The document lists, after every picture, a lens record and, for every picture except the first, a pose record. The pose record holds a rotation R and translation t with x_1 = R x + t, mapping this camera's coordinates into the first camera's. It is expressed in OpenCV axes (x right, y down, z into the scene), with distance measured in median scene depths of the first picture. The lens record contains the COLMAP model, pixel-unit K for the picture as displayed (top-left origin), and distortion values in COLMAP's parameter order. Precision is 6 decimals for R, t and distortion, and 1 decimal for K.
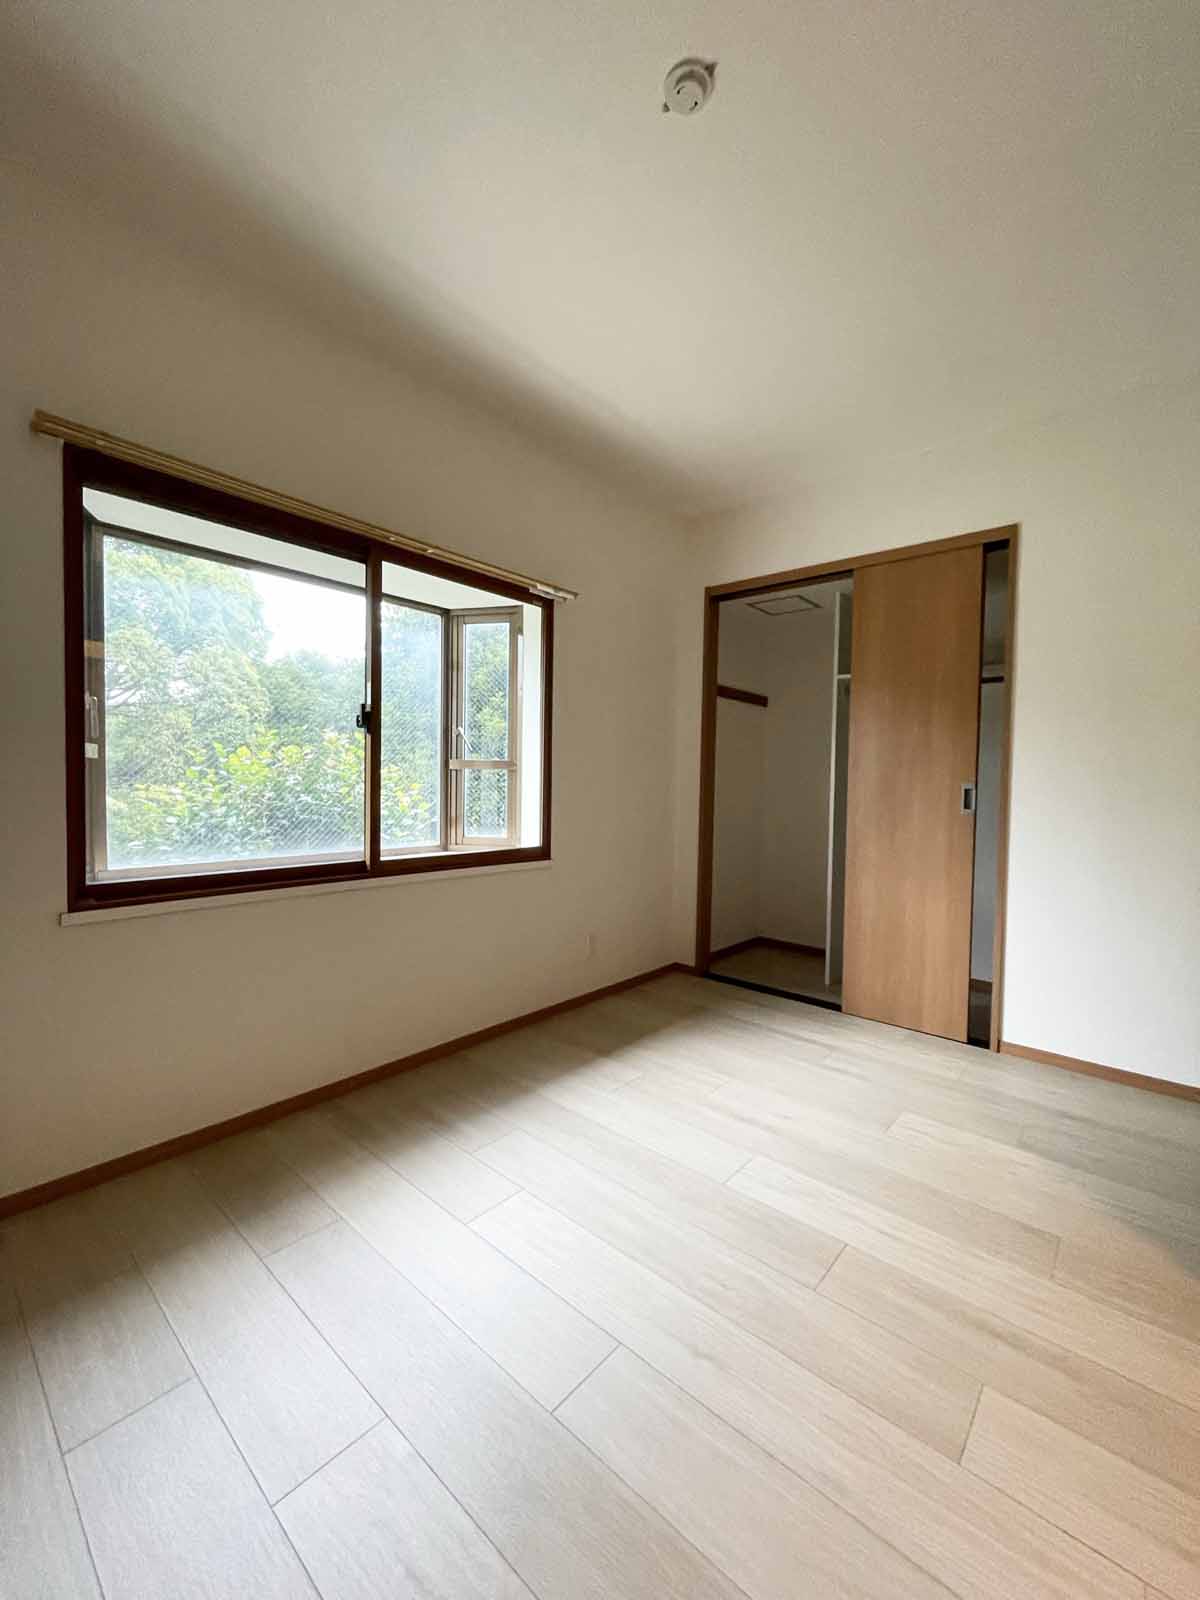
lens RADIAL K [[647.5, 0, 589.1], [0, 647.5, 797.7], [0, 0, 1]] dist [0.004535, -0.000242]
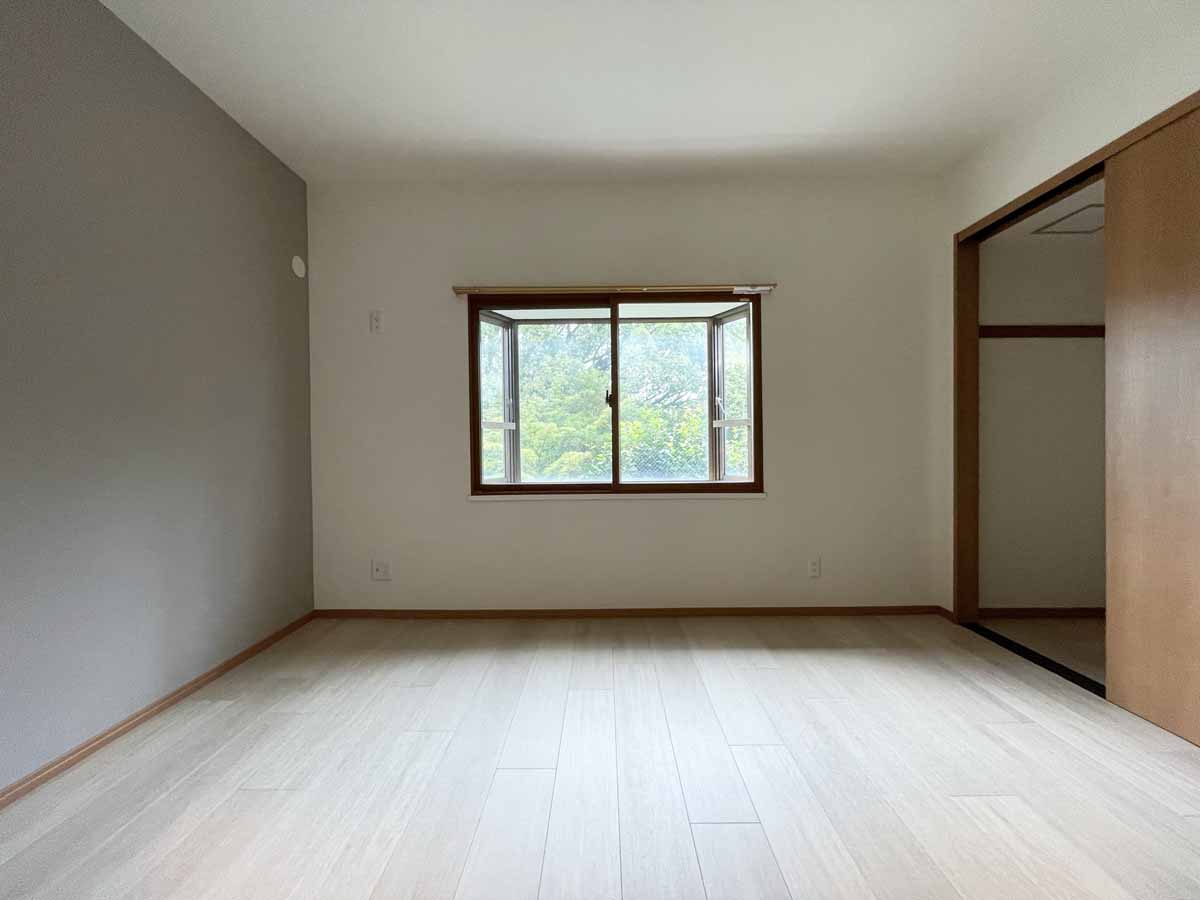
lens RADIAL K [[485.6, 0, 601.9], [0, 485.6, 446.9], [0, 0, 1]] dist [0.004535, -0.000242]
pose [[0.658154, -0.021027, -0.752590, 0.488316], [0.002321, 0.999662, -0.025901, 0.029911], [0.752880, 0.015300, 0.657980, 0.122361]]
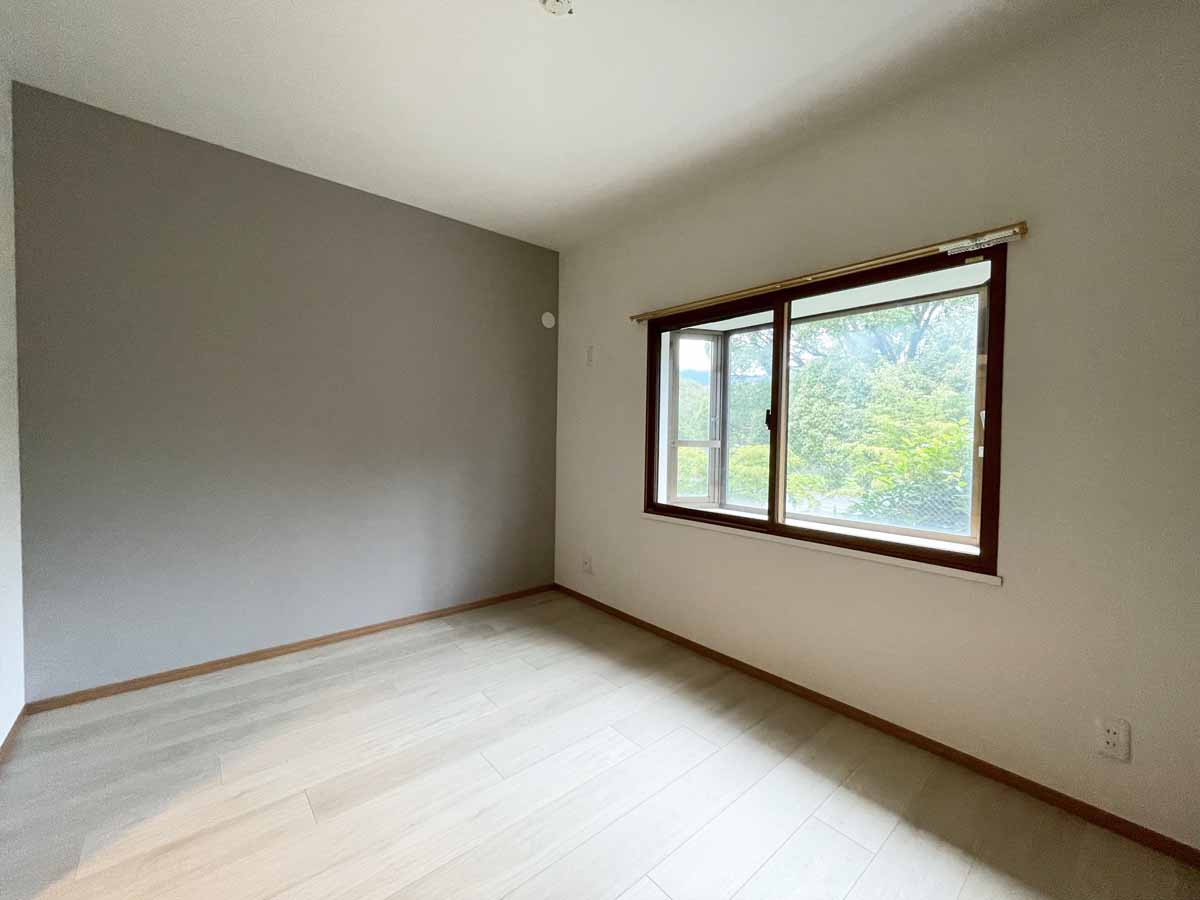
lens RADIAL K [[485.6, 0, 599.3], [0, 485.6, 452.8], [0, 0, 1]] dist [0.004535, -0.000242]
pose [[-0.124538, 0.012680, -0.992134, 0.614963], [-0.046796, 0.998731, 0.018639, -0.043367], [0.991111, 0.048749, -0.123787, 0.626061]]
